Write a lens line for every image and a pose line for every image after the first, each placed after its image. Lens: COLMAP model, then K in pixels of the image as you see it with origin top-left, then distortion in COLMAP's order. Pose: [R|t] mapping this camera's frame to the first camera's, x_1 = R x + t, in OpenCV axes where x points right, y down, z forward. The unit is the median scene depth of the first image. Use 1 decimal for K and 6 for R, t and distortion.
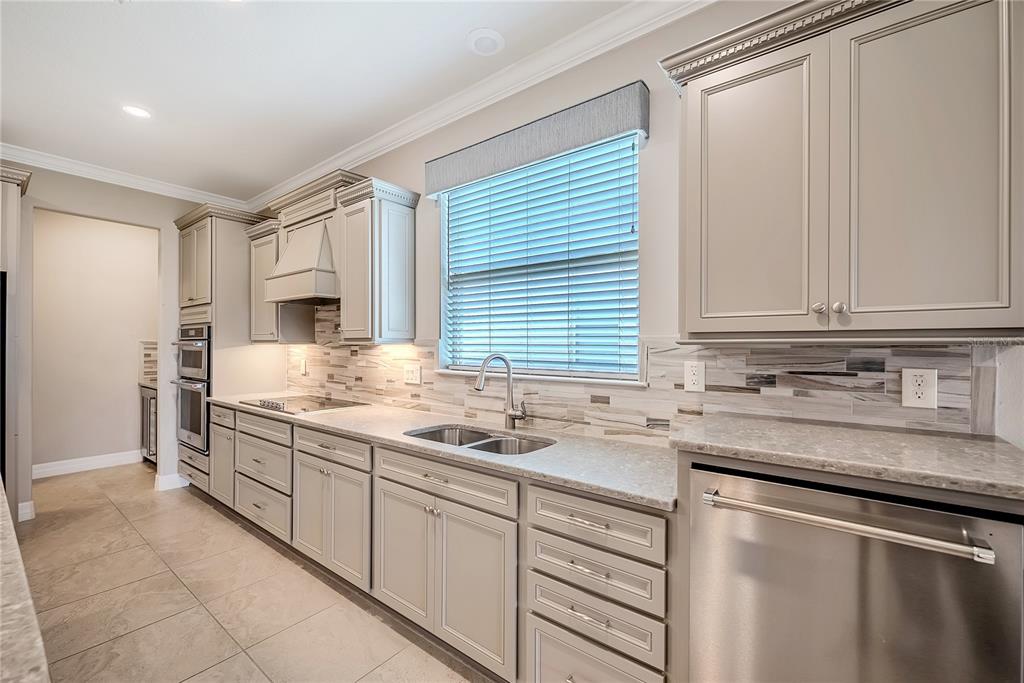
lens RADIAL K [[425.4, 0, 512.0], [0, 425.4, 341.5], [0, 0, 1]] dist [0.009634, -0.000105]
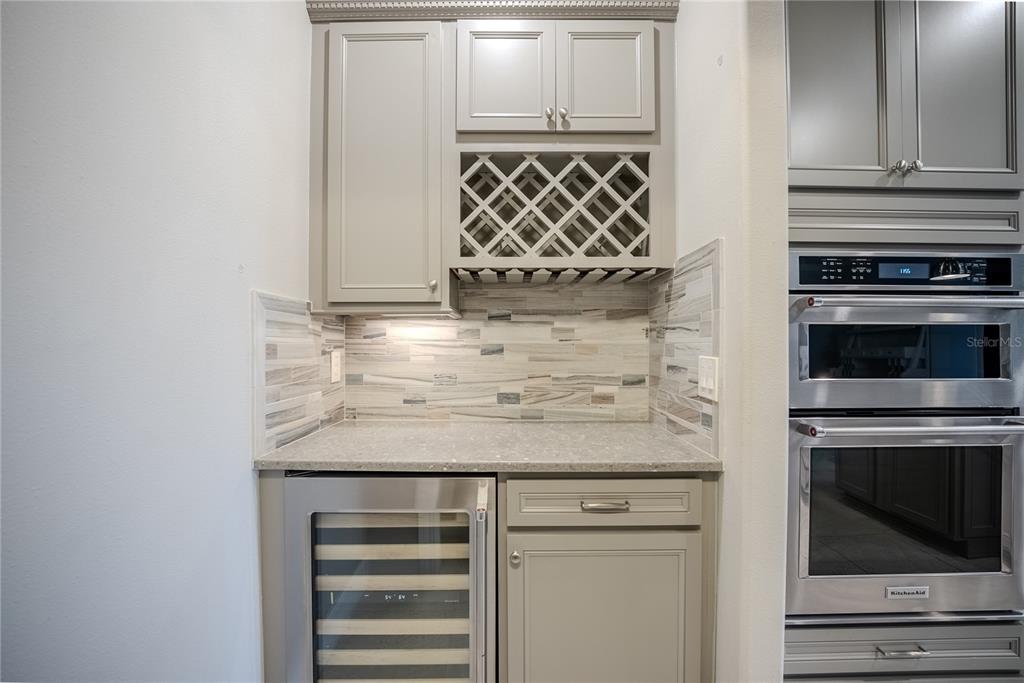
lens RADIAL K [[392.1, 0, 512.0], [0, 392.1, 341.5], [0, 0, 1]] dist [-0.021618, 0.000043]
pose [[0.786290, 0.000432, 0.617858, -1.592330], [-0.004338, 0.999979, 0.004821, 0.045156], [-0.617843, -0.006471, 0.786275, 1.308708]]
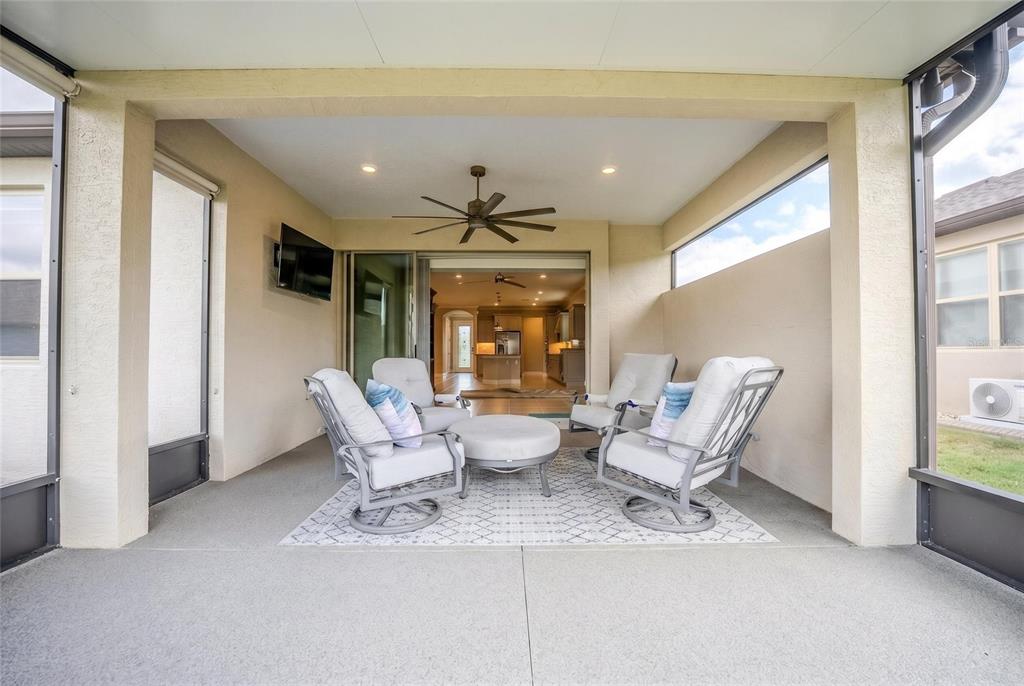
lens RADIAL K [[431.5, 0, 512.0], [0, 431.5, 343.0], [0, 0, 1]] dist [-0.012289, 0.000512]
pose [[0.637938, -0.021076, -0.769799, 3.494454], [0.011049, 0.999773, -0.018216, 0.114548], [0.770009, 0.003115, 0.638026, -3.030759]]
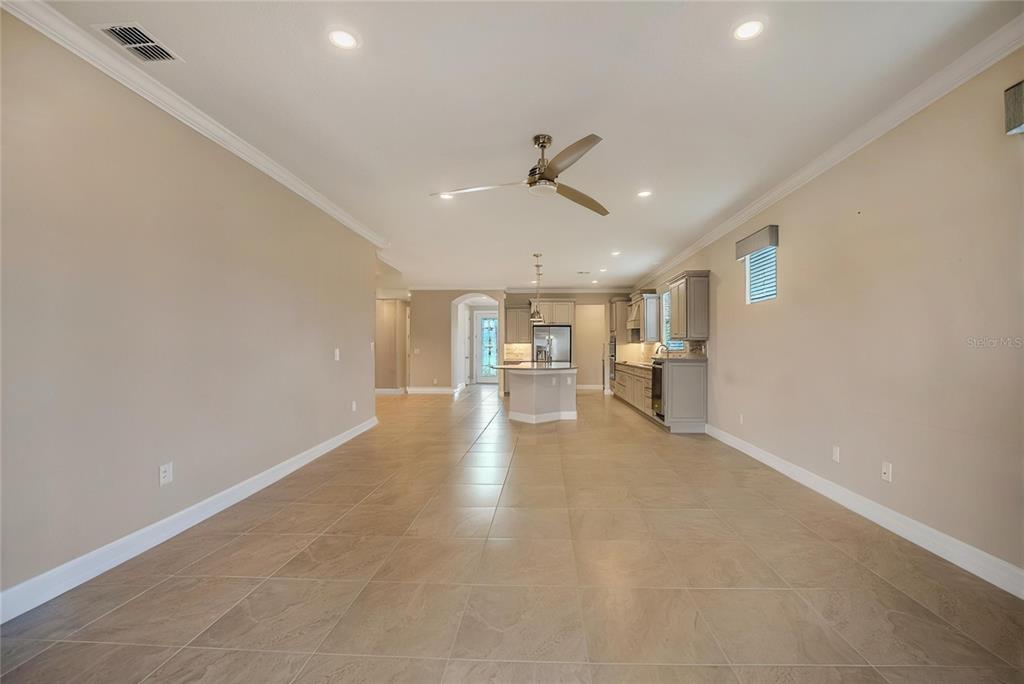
lens RADIAL K [[438.1, 0, 536.0], [0, 438.1, 344.0], [0, 0, 1]] dist [-0.000427, 0.000113]
pose [[0.612273, -0.010737, -0.790574, 1.797514], [0.009082, 0.999937, -0.006547, 0.028551], [0.790595, -0.003171, 0.612332, -1.719152]]
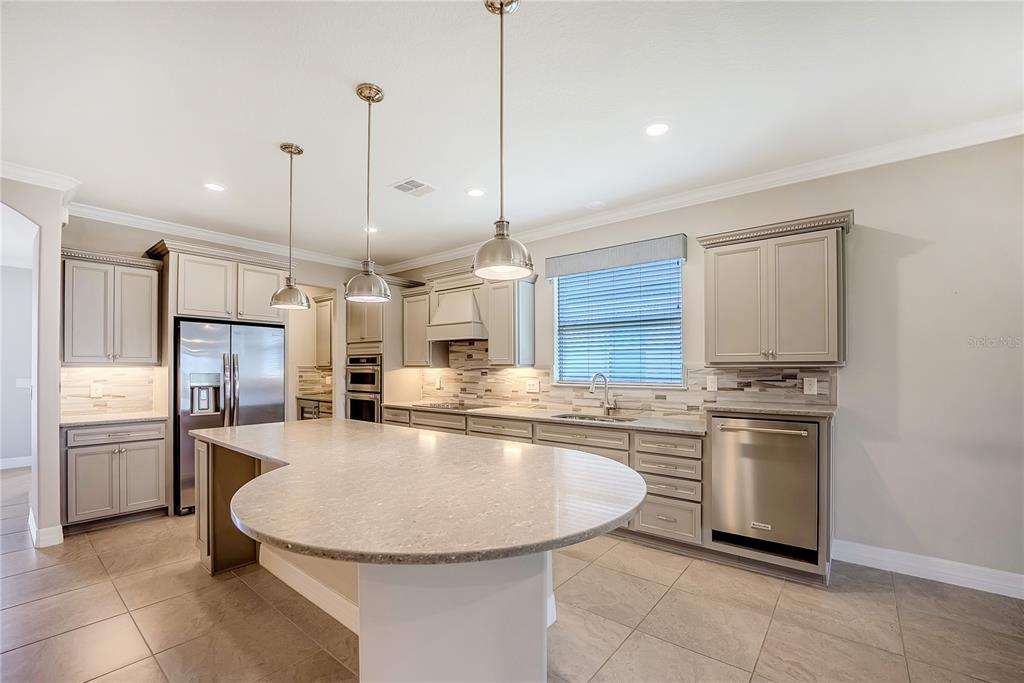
lens RADIAL K [[437.1, 0, 509.3], [0, 437.1, 364.1], [0, 0, 1]] dist [-0.002895, -0.000272]
pose [[0.999897, -0.005322, -0.013354, -0.312876], [0.005346, 0.999984, 0.001740, -0.010932], [0.013345, -0.001811, 0.999909, -0.671133]]
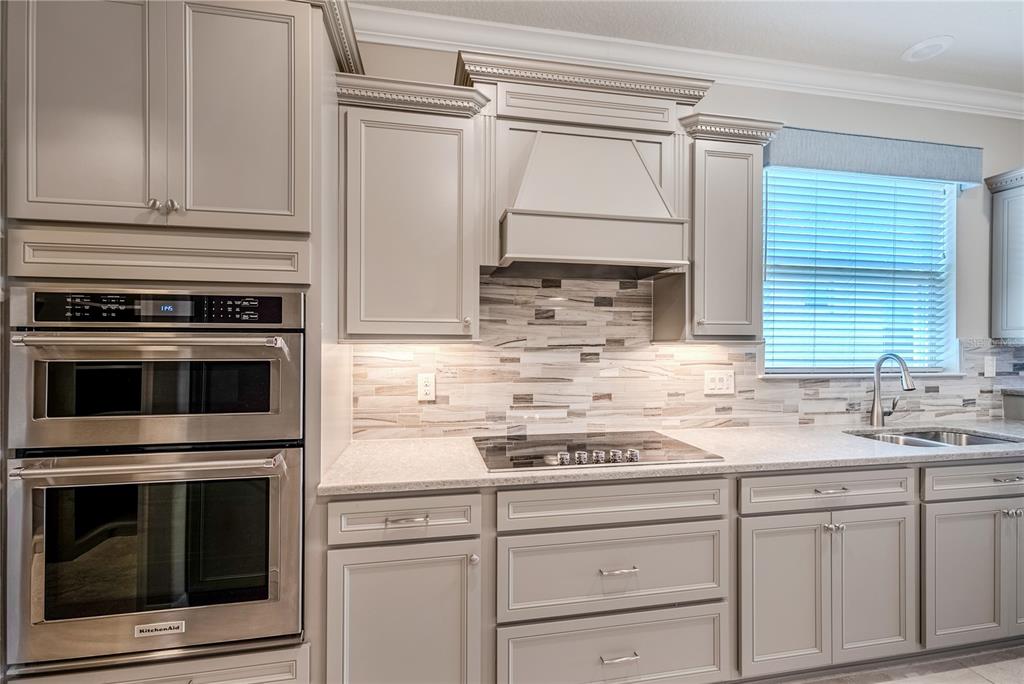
lens RADIAL K [[437.2, 0, 512.0], [0, 437.2, 342.0], [0, 0, 1]] dist [0.008473, -0.000069]
pose [[0.657254, 0.002052, 0.753666, -1.135294], [-0.007868, 0.999960, 0.004138, 0.002636], [-0.753628, -0.008649, 0.657245, 0.791134]]
